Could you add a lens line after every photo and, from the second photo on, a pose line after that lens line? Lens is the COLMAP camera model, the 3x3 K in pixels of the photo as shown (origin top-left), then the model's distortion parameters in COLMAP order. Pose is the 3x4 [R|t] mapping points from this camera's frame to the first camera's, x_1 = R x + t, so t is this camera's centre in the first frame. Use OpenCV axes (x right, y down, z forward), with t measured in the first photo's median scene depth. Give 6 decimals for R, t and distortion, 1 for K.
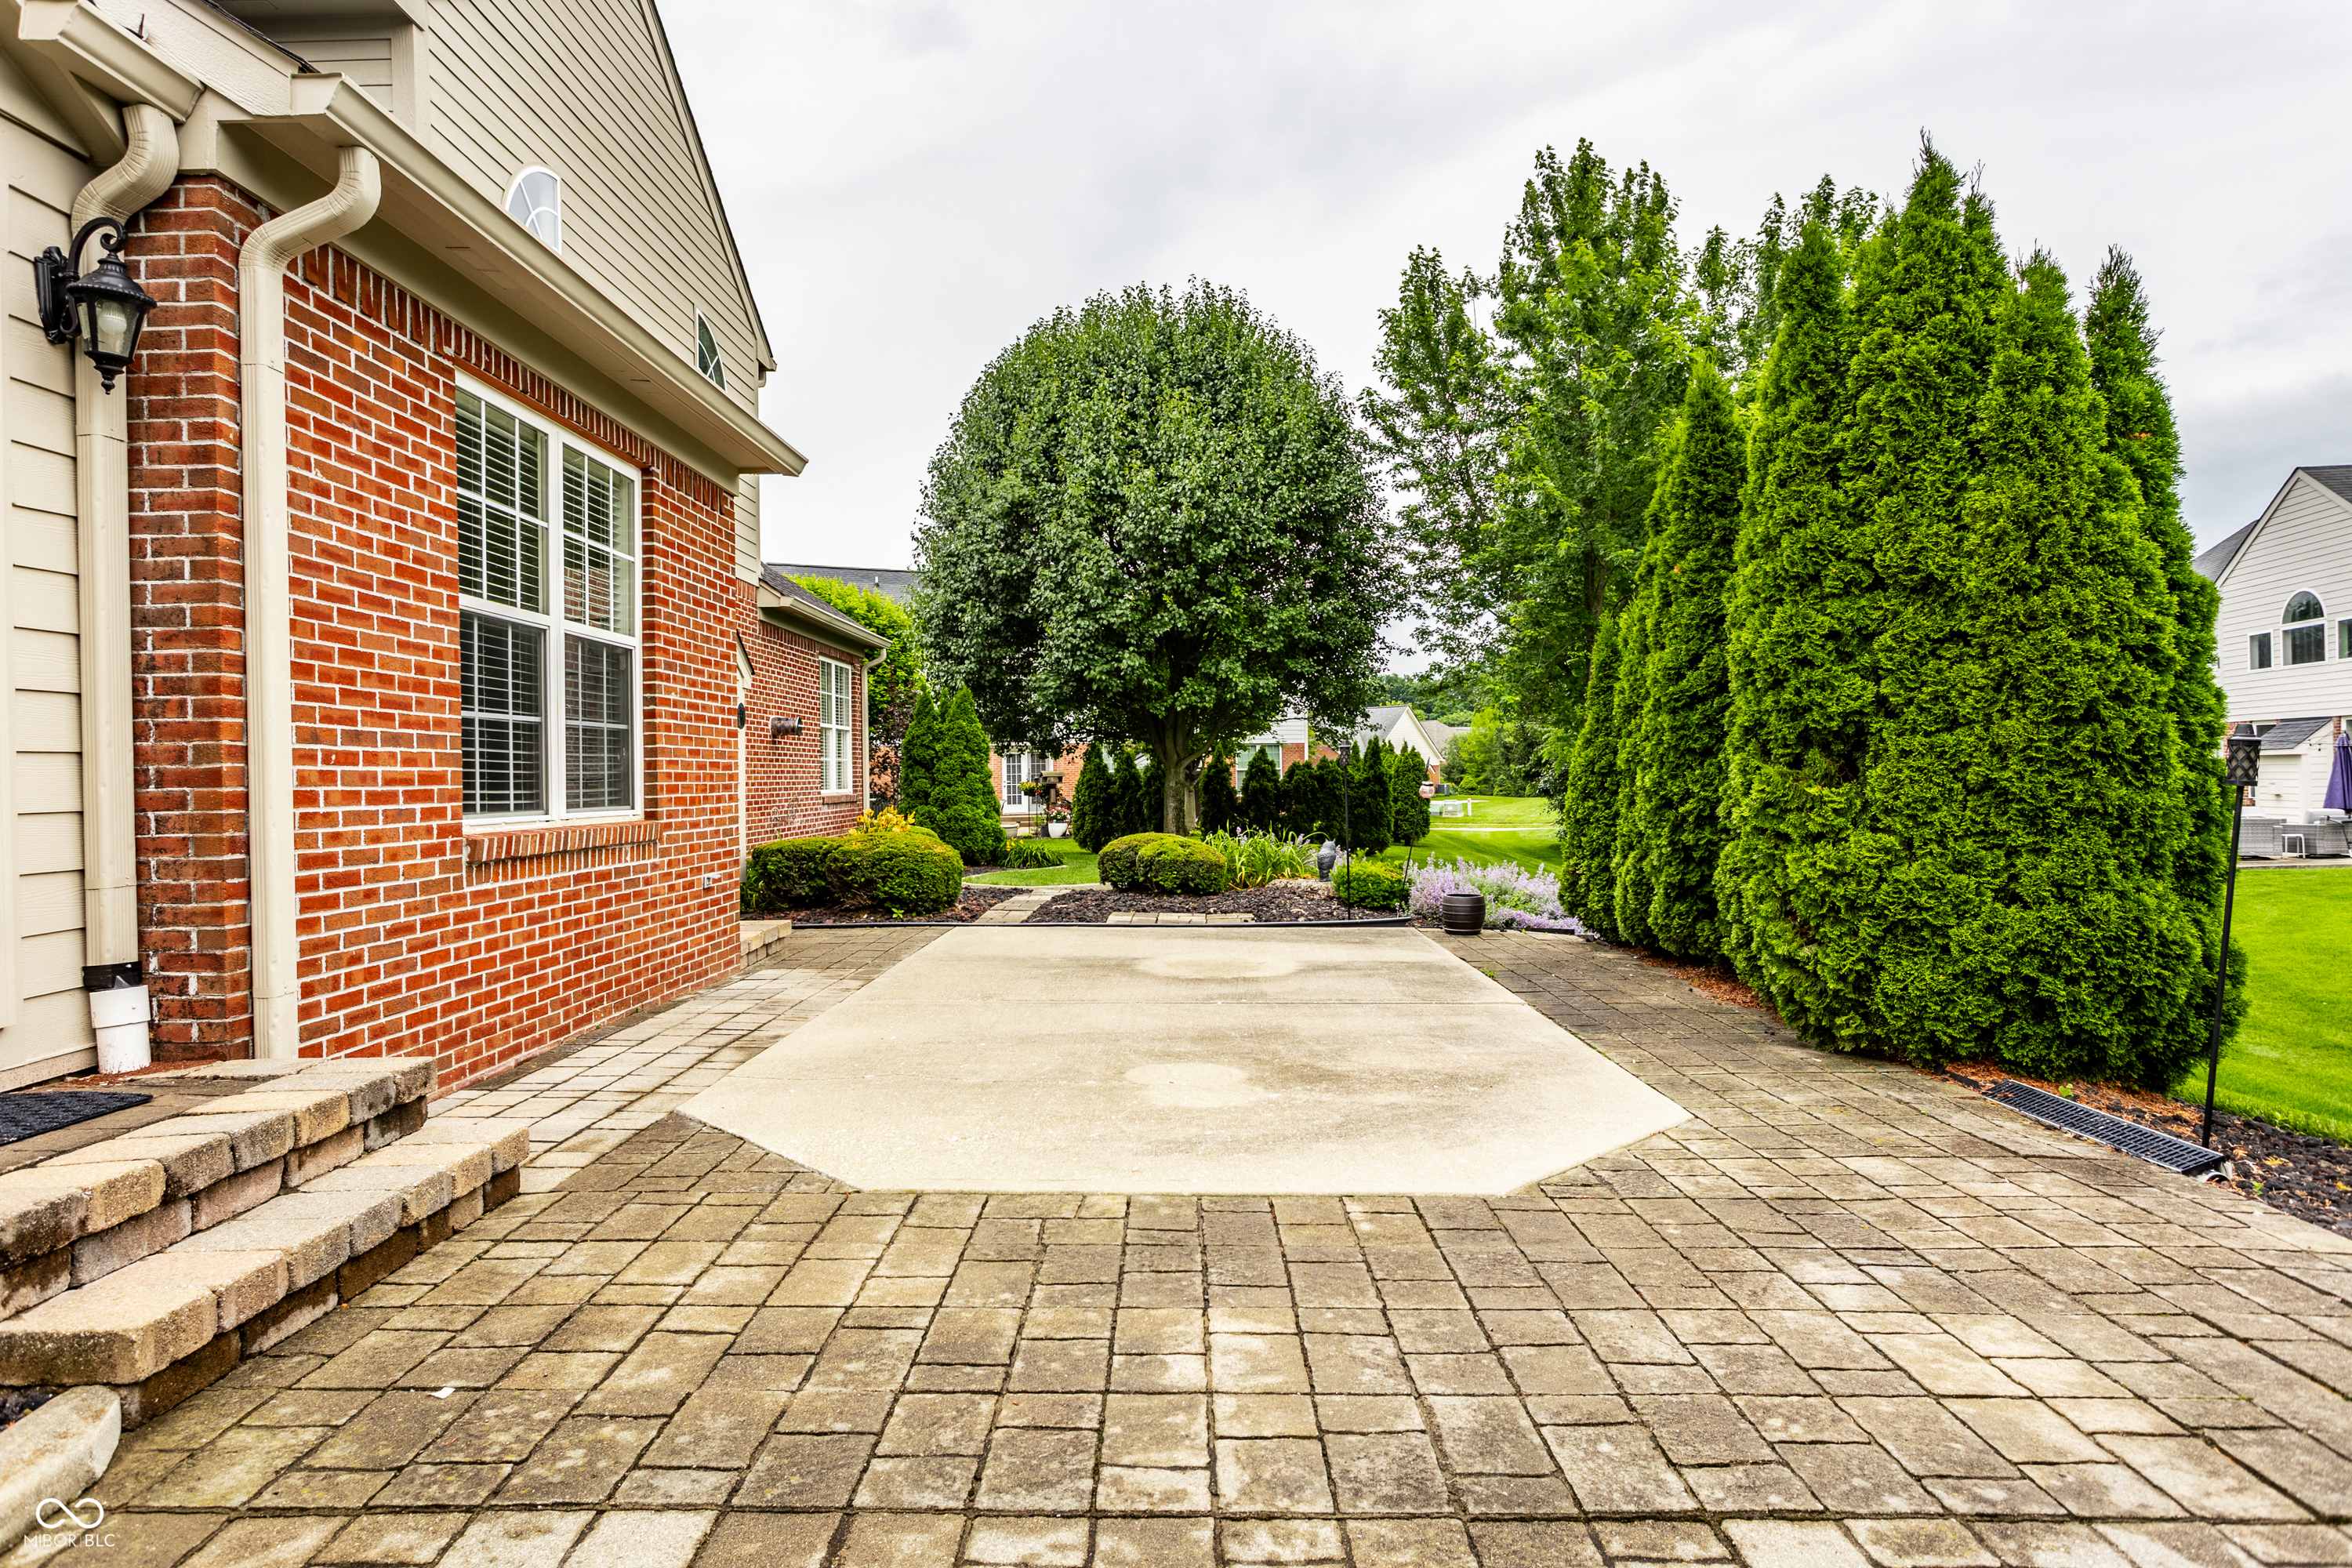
lens RADIAL K [[1302.8, 0, 1167.9], [0, 1302.8, 765.3], [0, 0, 1]] dist [-0.008831, -0.000170]
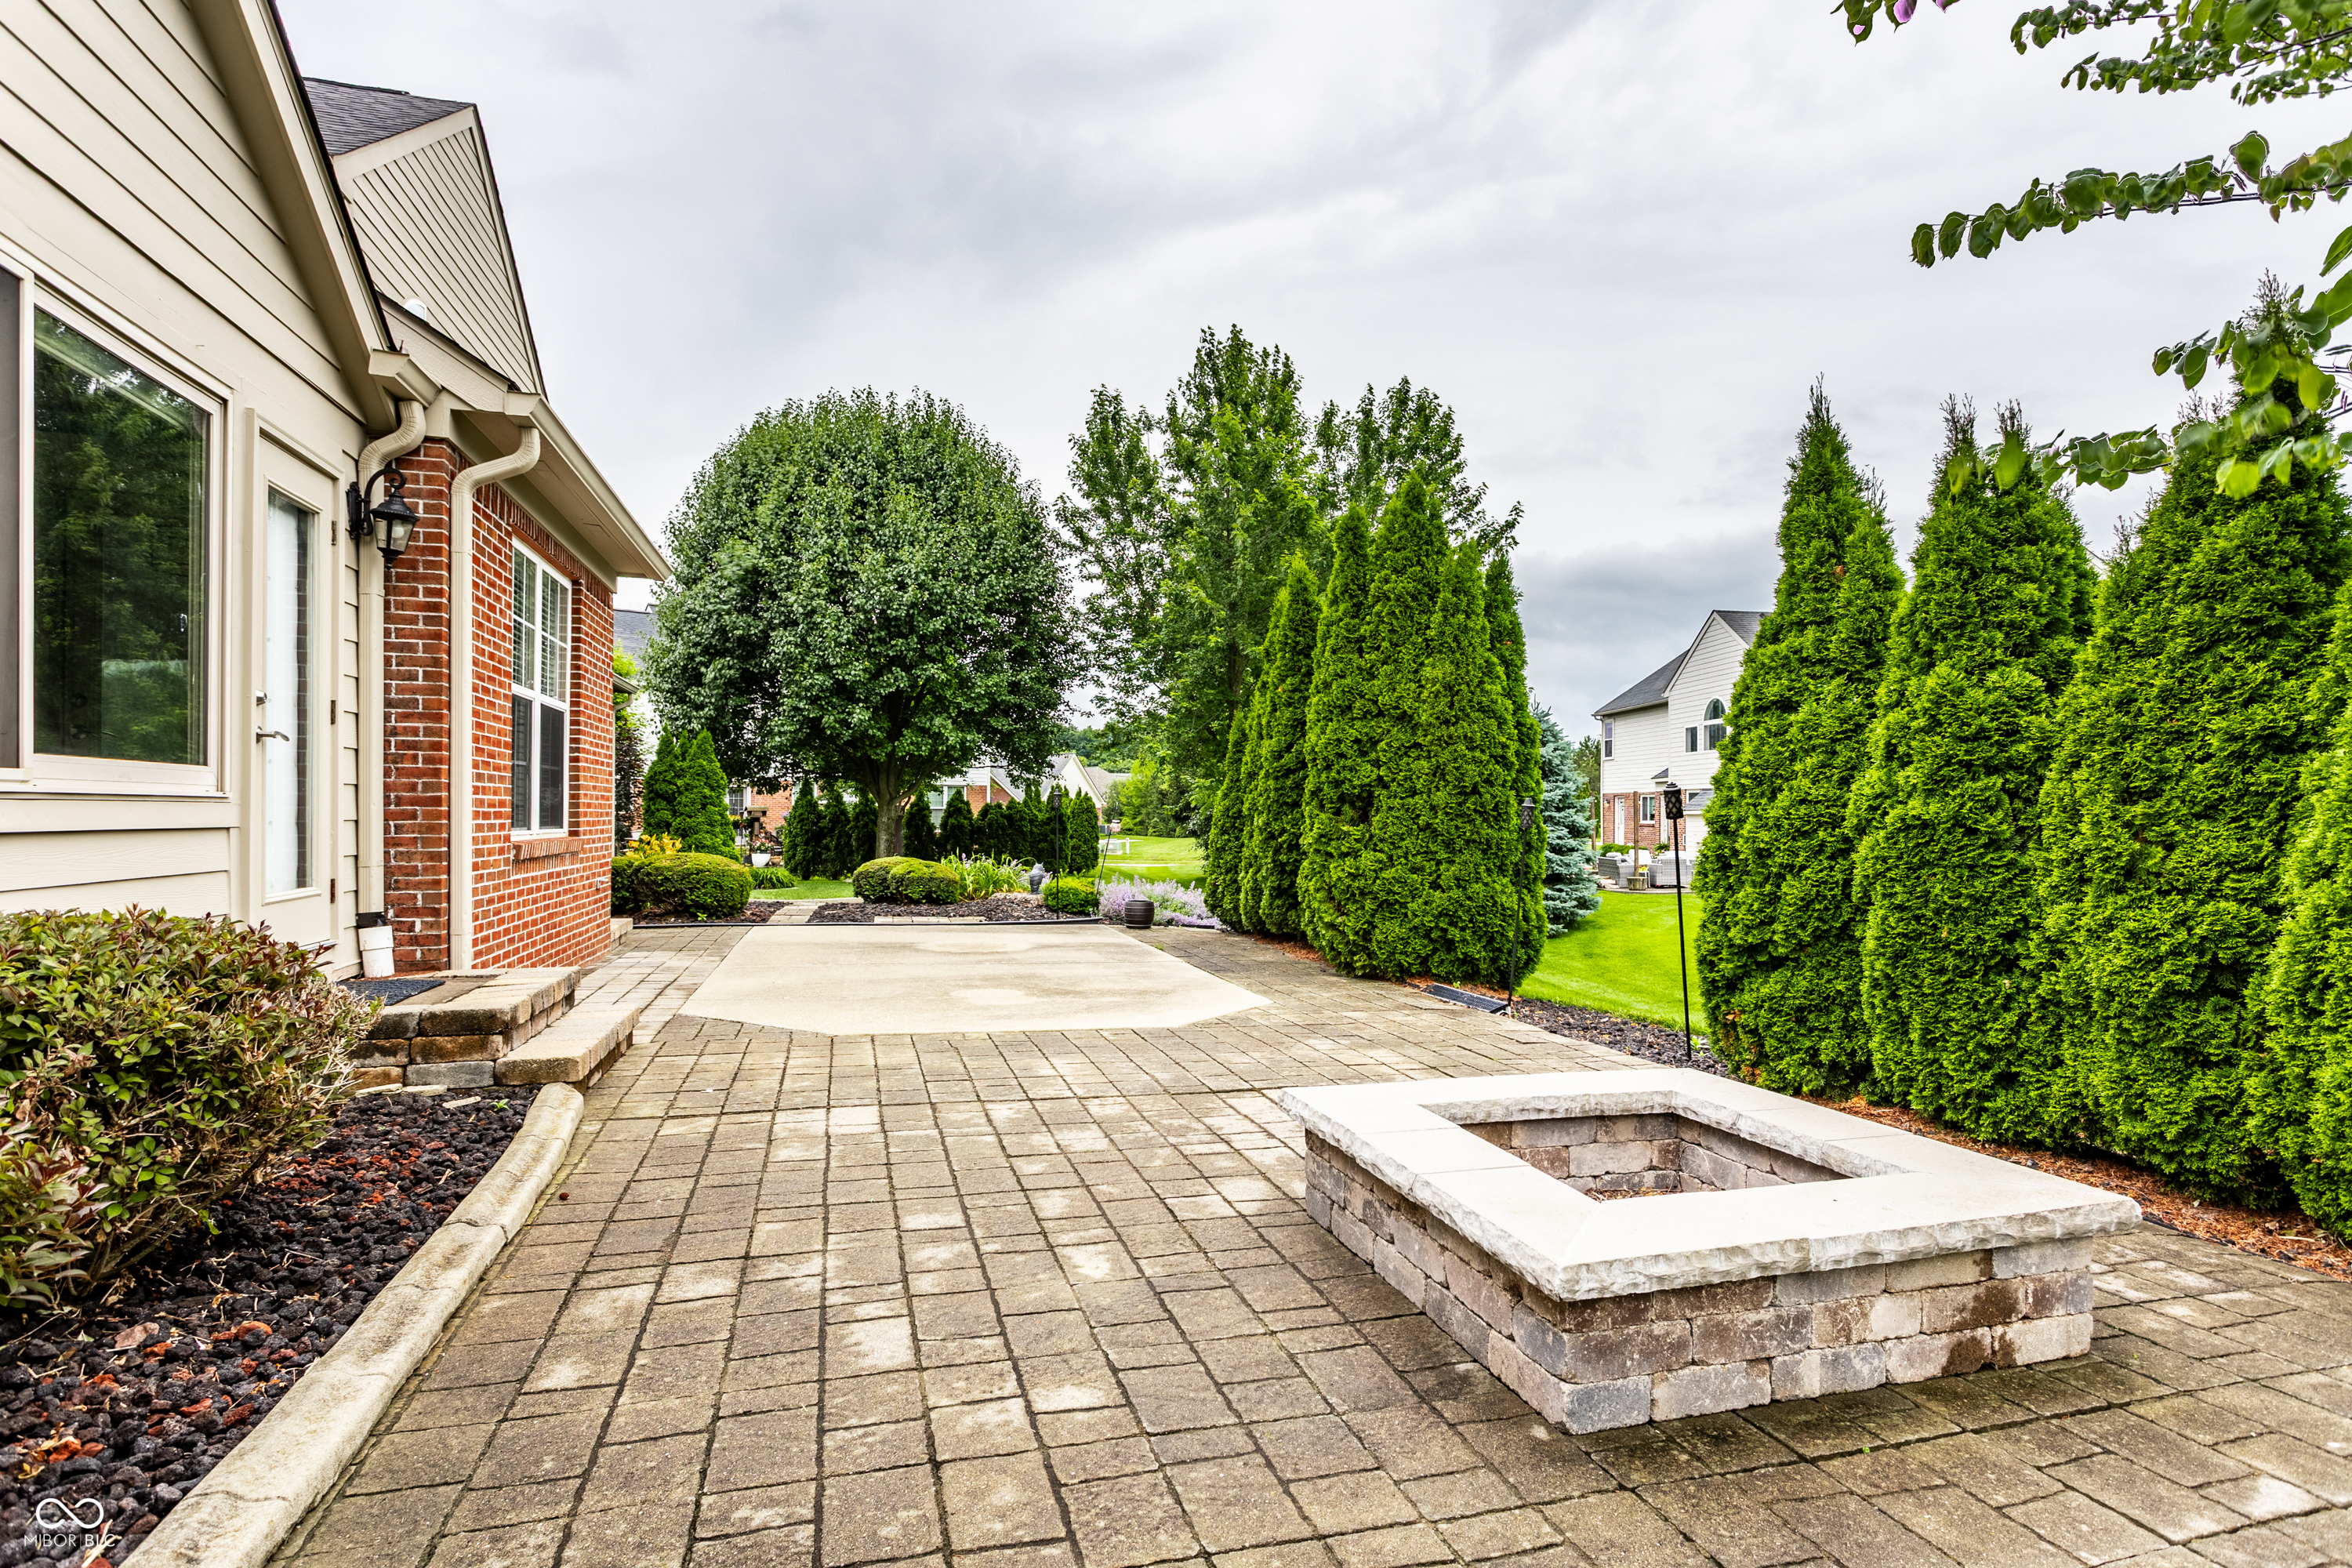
lens RADIAL K [[1250.9, 0, 1176.0], [0, 1250.9, 784.0], [0, 0, 1]] dist [0.000235, 0.000007]
pose [[0.963720, 0.027136, 0.265532, -0.135735], [-0.022500, 0.999537, -0.020486, -0.000615], [-0.265965, 0.013768, 0.963884, -0.441046]]
